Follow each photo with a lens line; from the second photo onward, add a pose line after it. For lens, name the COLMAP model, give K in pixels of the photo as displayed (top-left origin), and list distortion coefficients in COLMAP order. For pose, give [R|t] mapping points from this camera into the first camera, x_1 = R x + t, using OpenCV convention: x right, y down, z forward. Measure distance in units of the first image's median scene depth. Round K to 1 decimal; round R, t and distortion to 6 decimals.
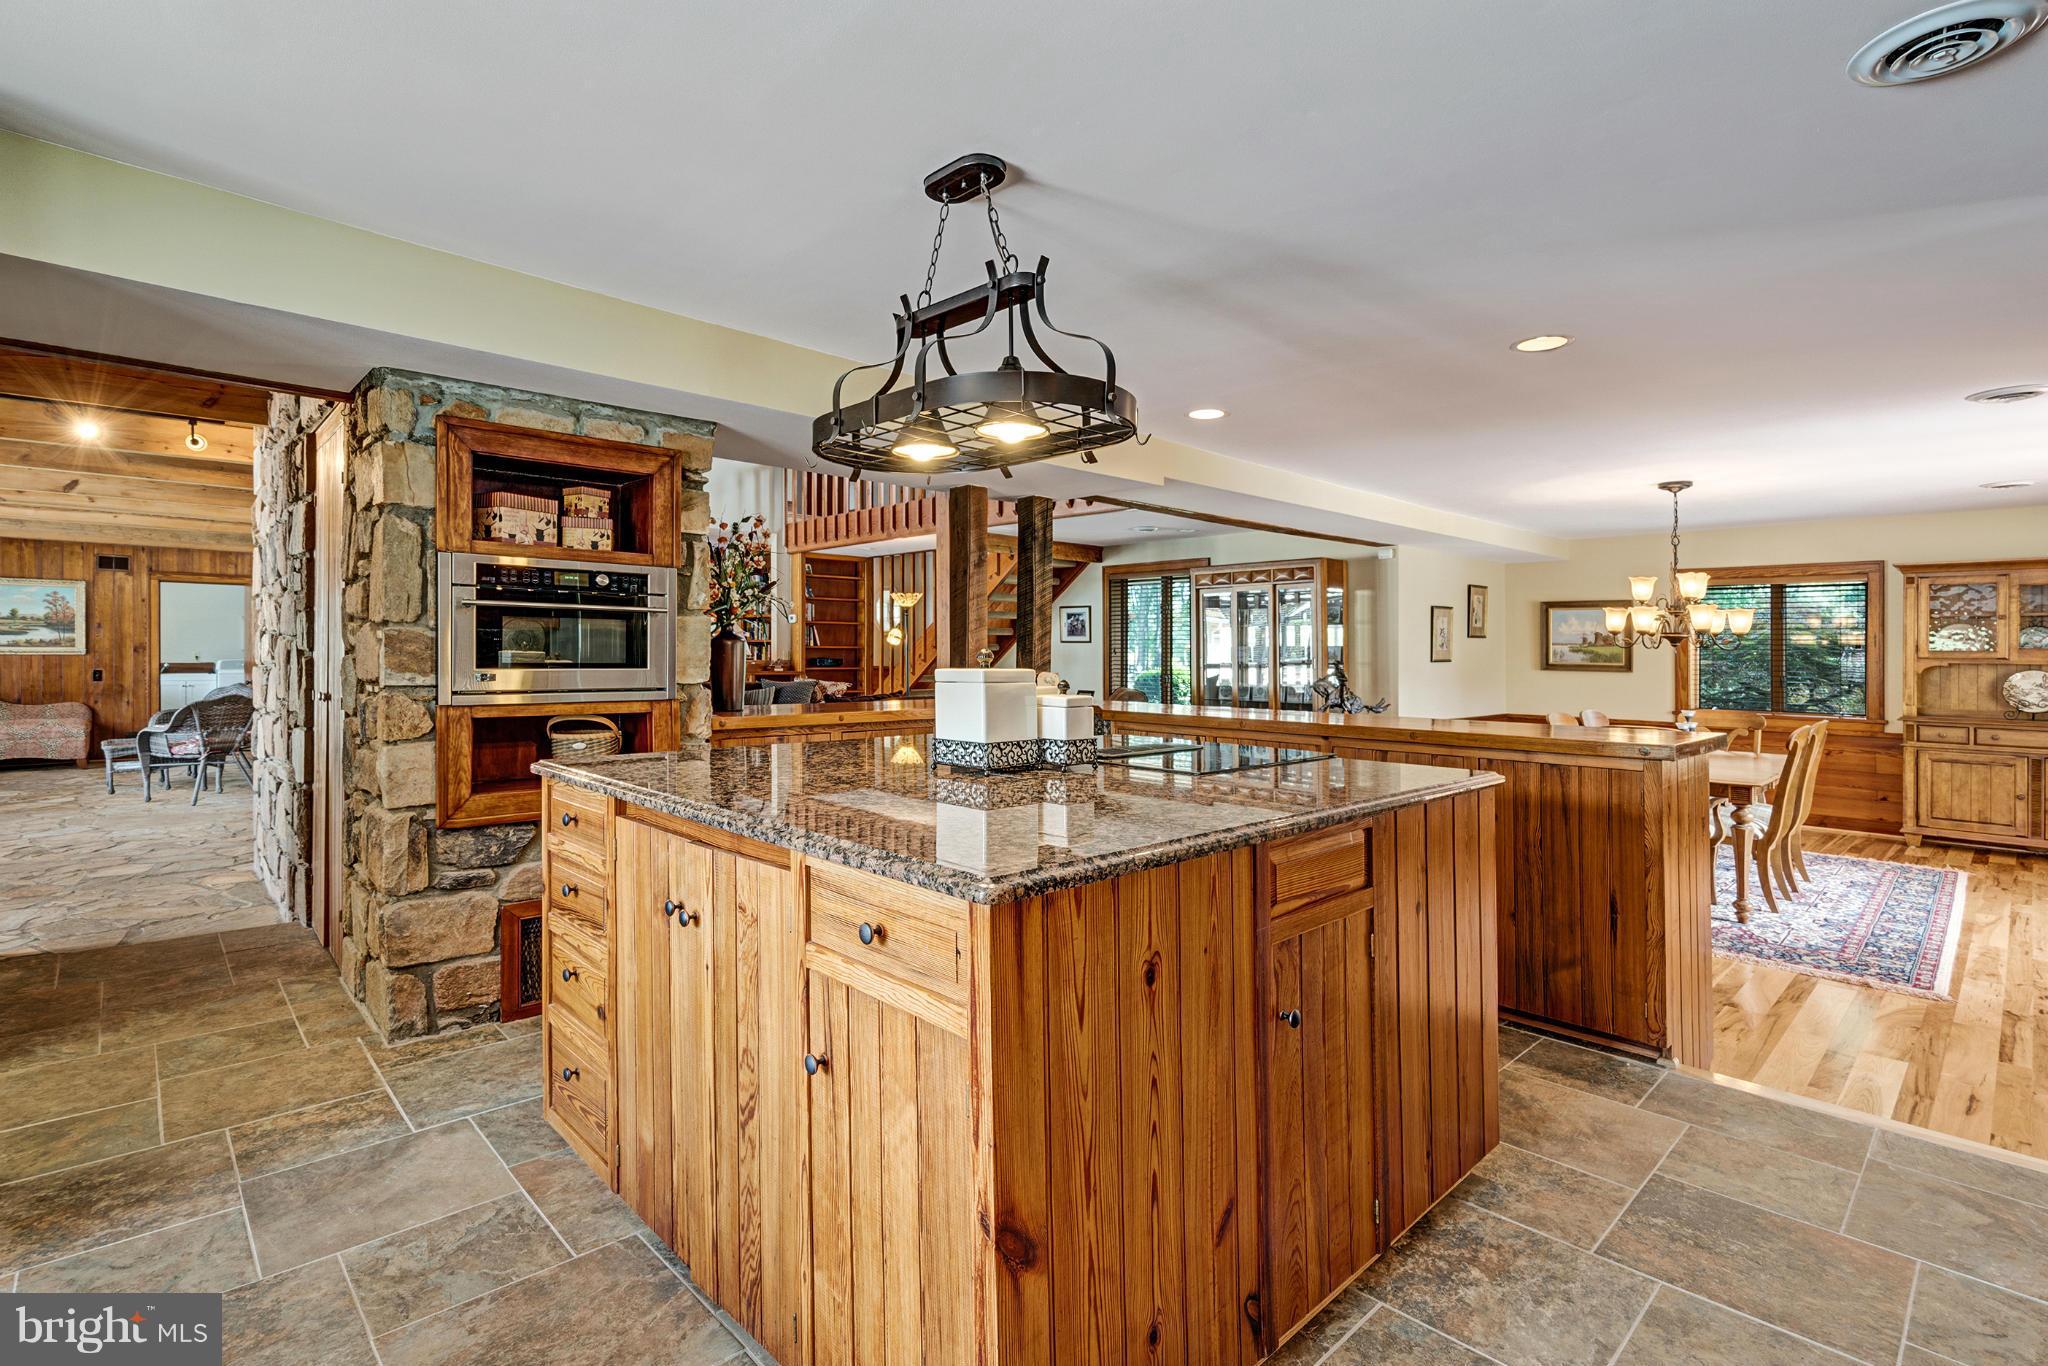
lens RADIAL K [[958.5, 0, 1010.8], [0, 958.5, 674.9], [0, 0, 1]] dist [-0.000169, 0.001970]
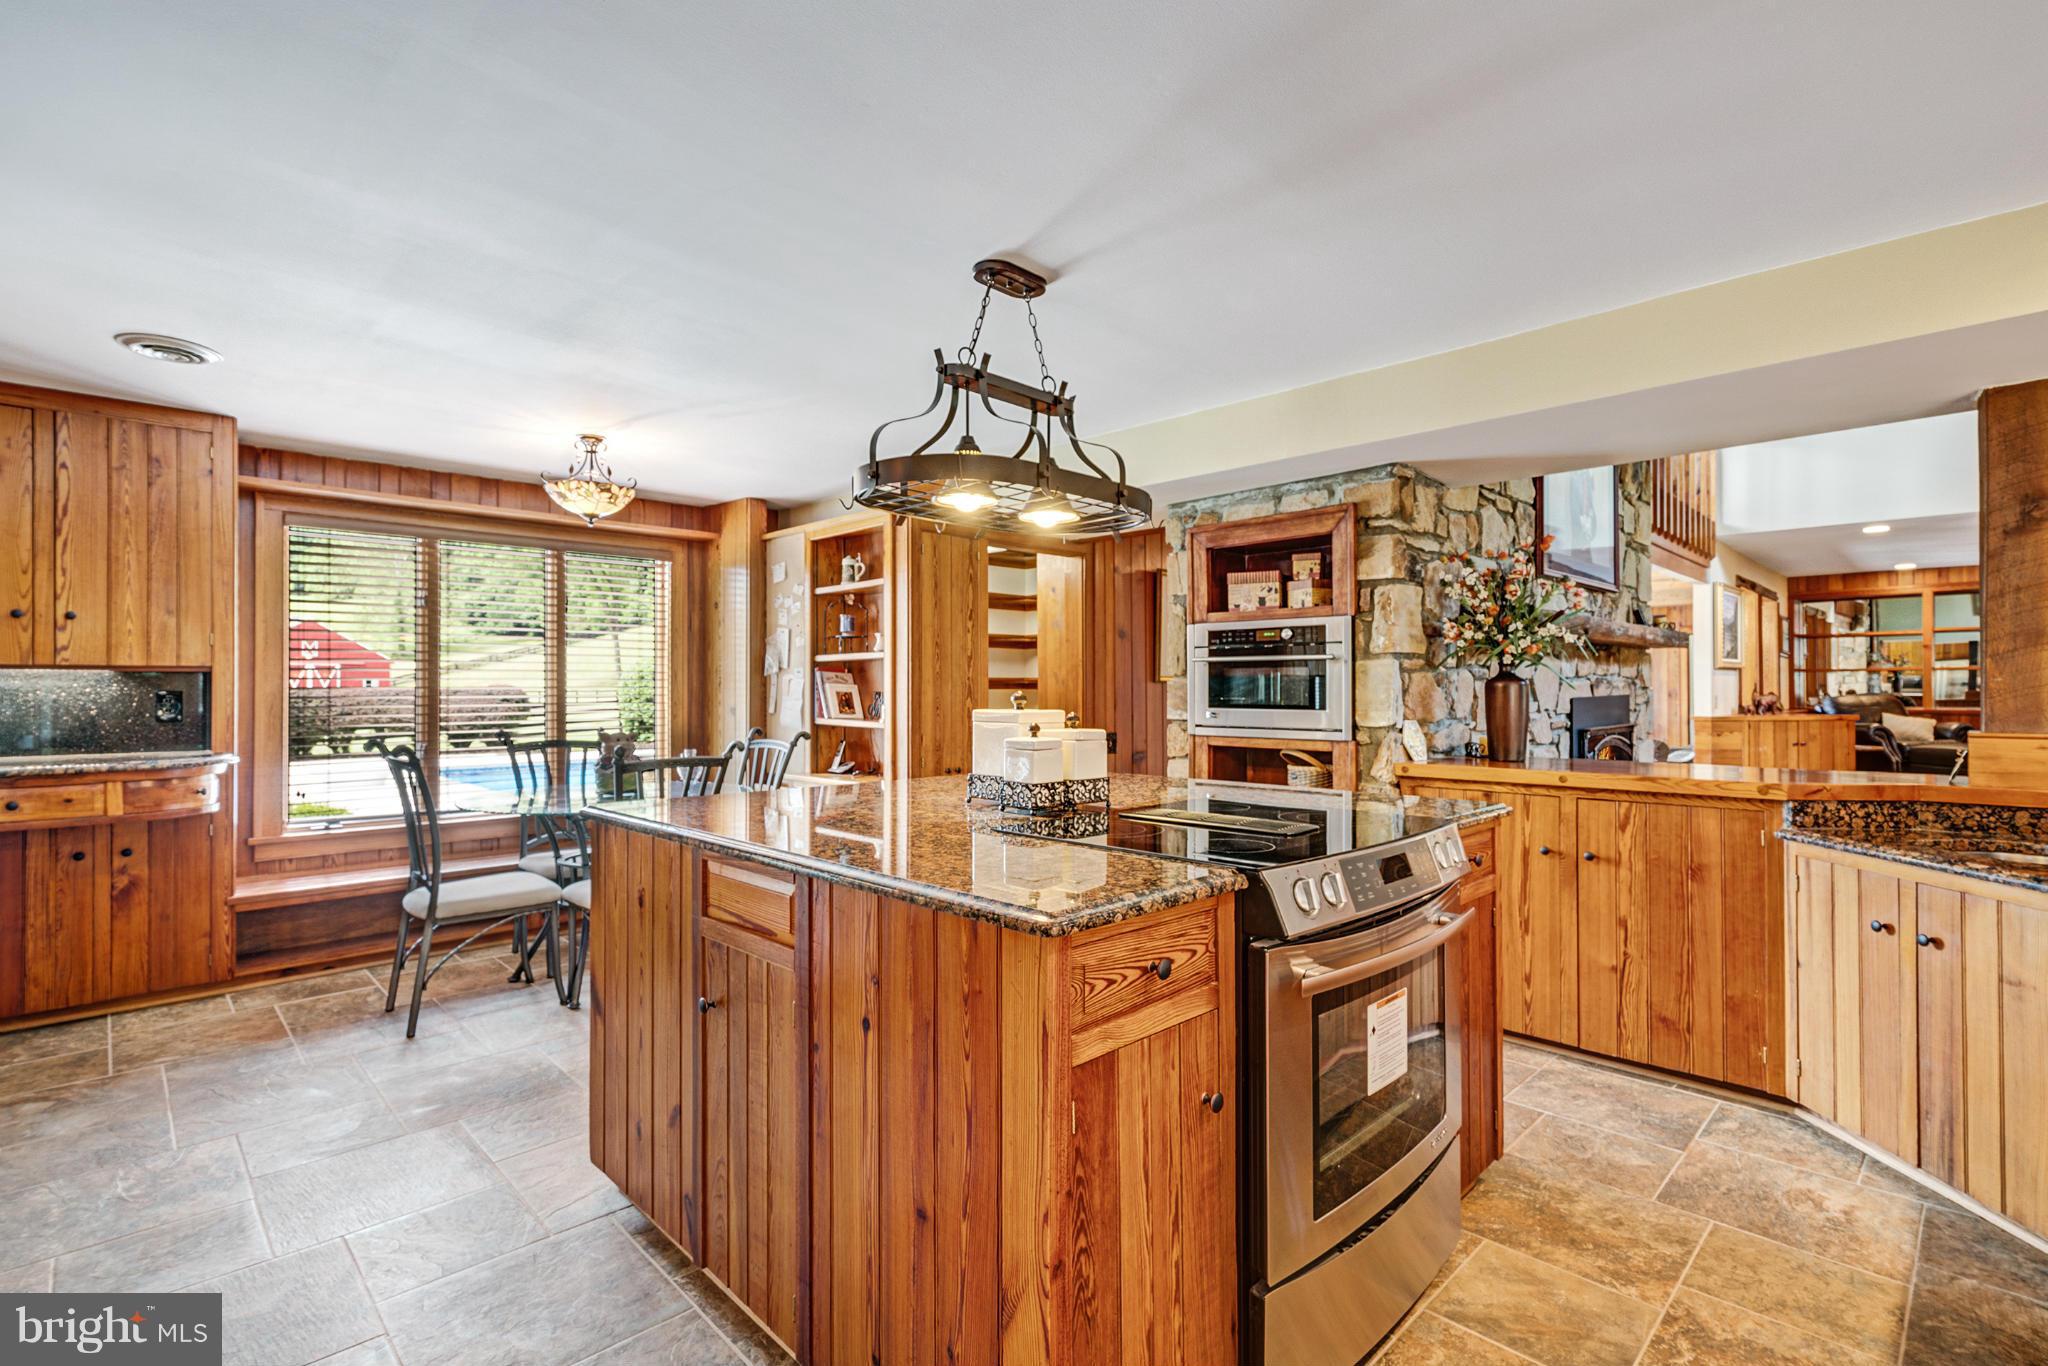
lens RADIAL K [[958.5, 0, 1017.0], [0, 958.5, 683.2], [0, 0, 1]] dist [-0.000169, 0.001970]
pose [[0.033075, -0.011085, -0.999391, 0.695973], [-0.017181, 0.999784, -0.011658, -0.019339], [0.999305, 0.017556, 0.032878, 0.609961]]
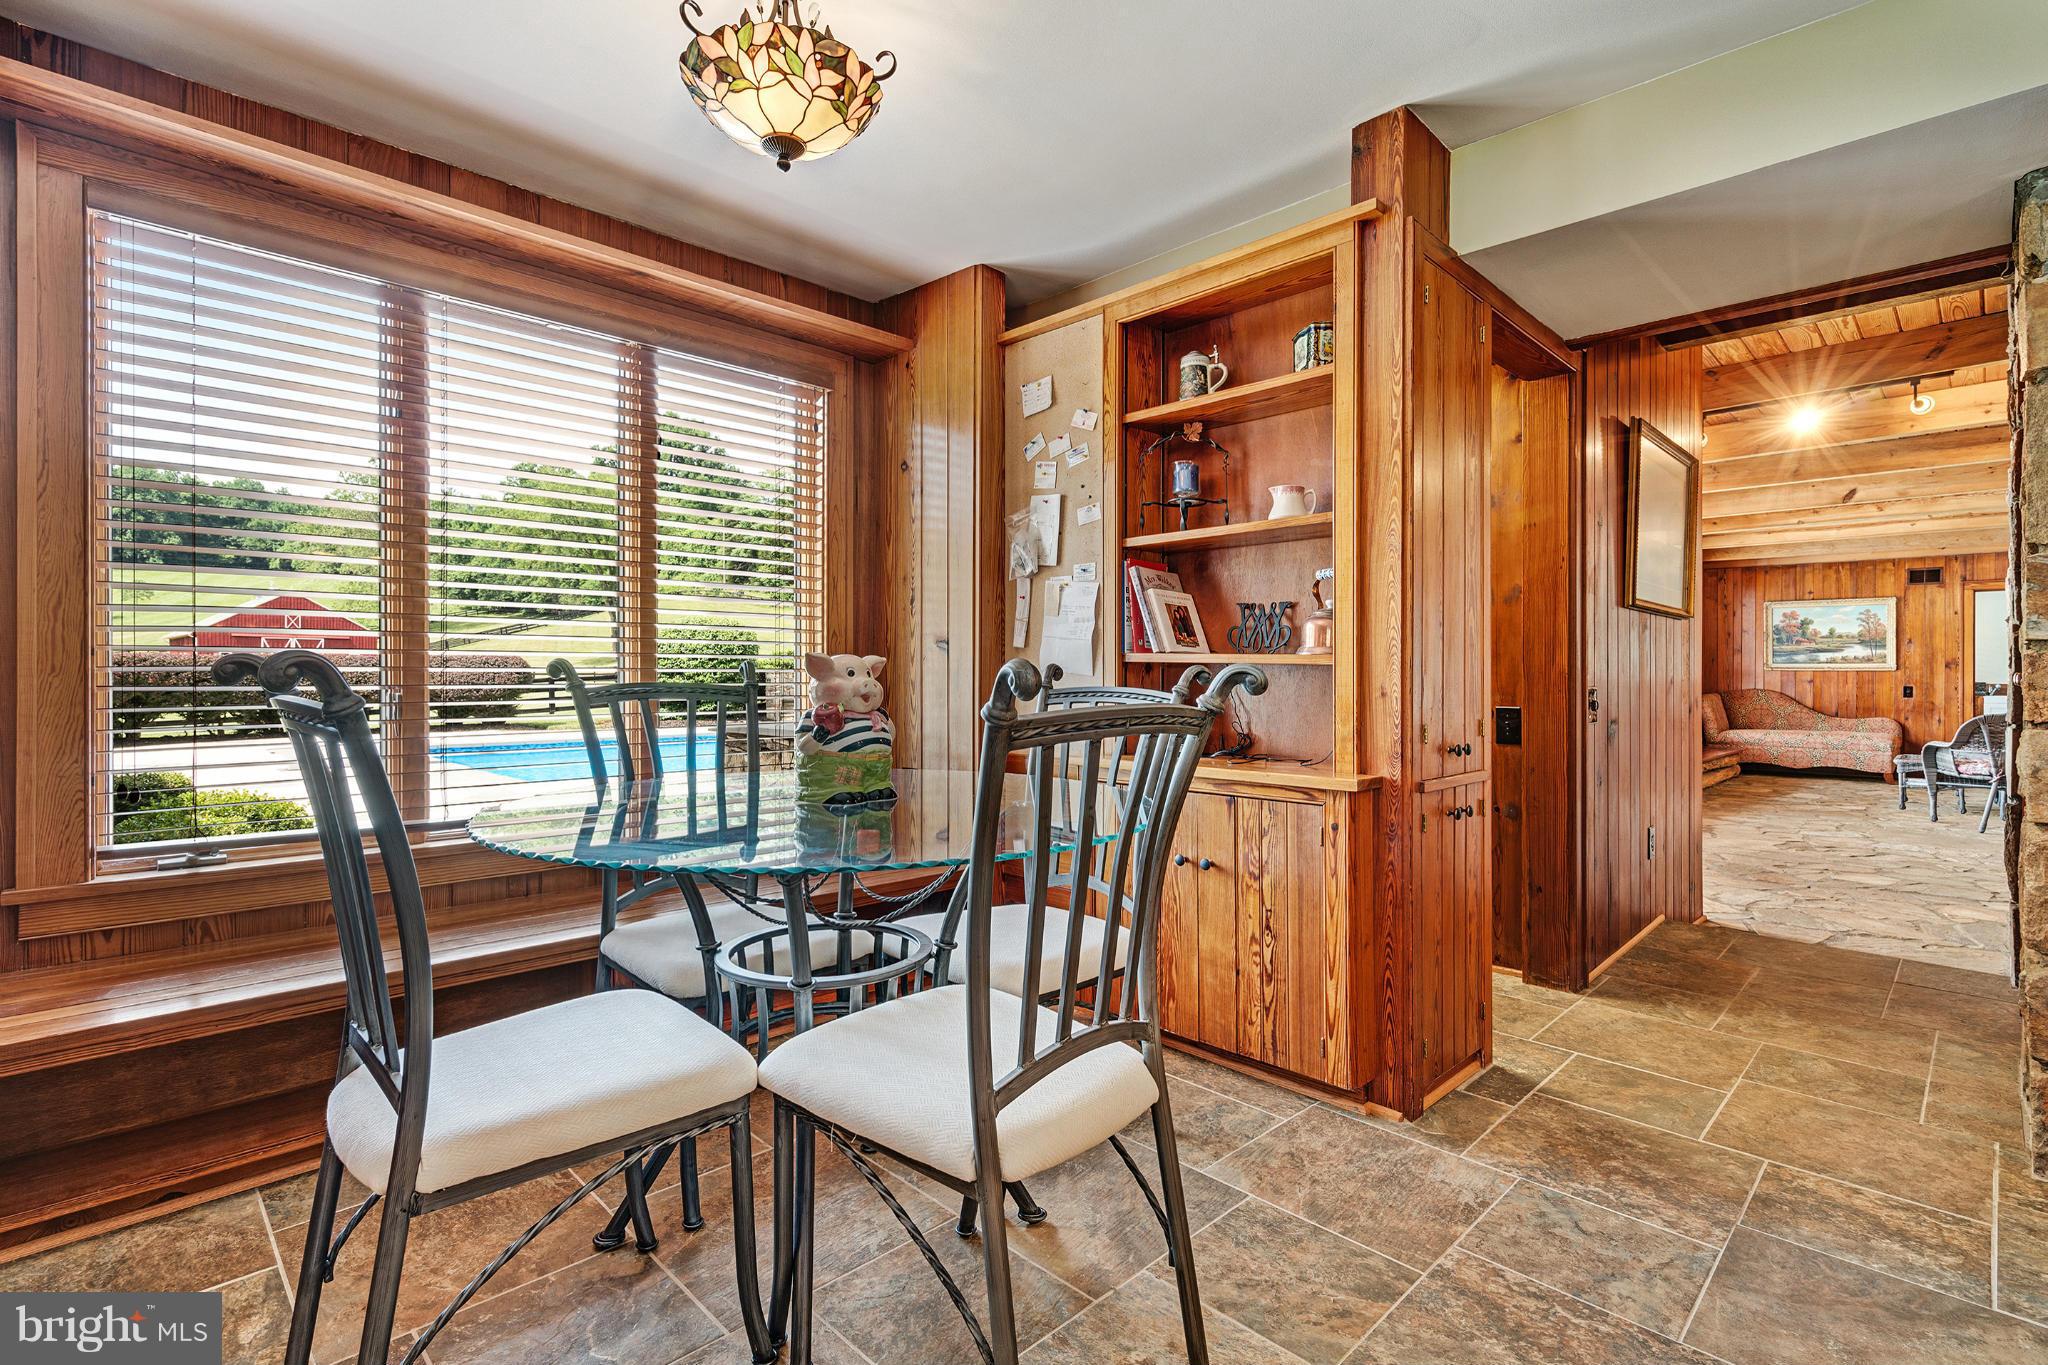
lens RADIAL K [[958.5, 0, 1018.5], [0, 958.5, 681.8], [0, 0, 1]] dist [-0.000169, 0.001970]
pose [[0.044249, 0.004659, -0.999010, -0.000746], [-0.022919, 0.999731, 0.003647, 0.046993], [0.998758, 0.022735, 0.044344, 0.221662]]
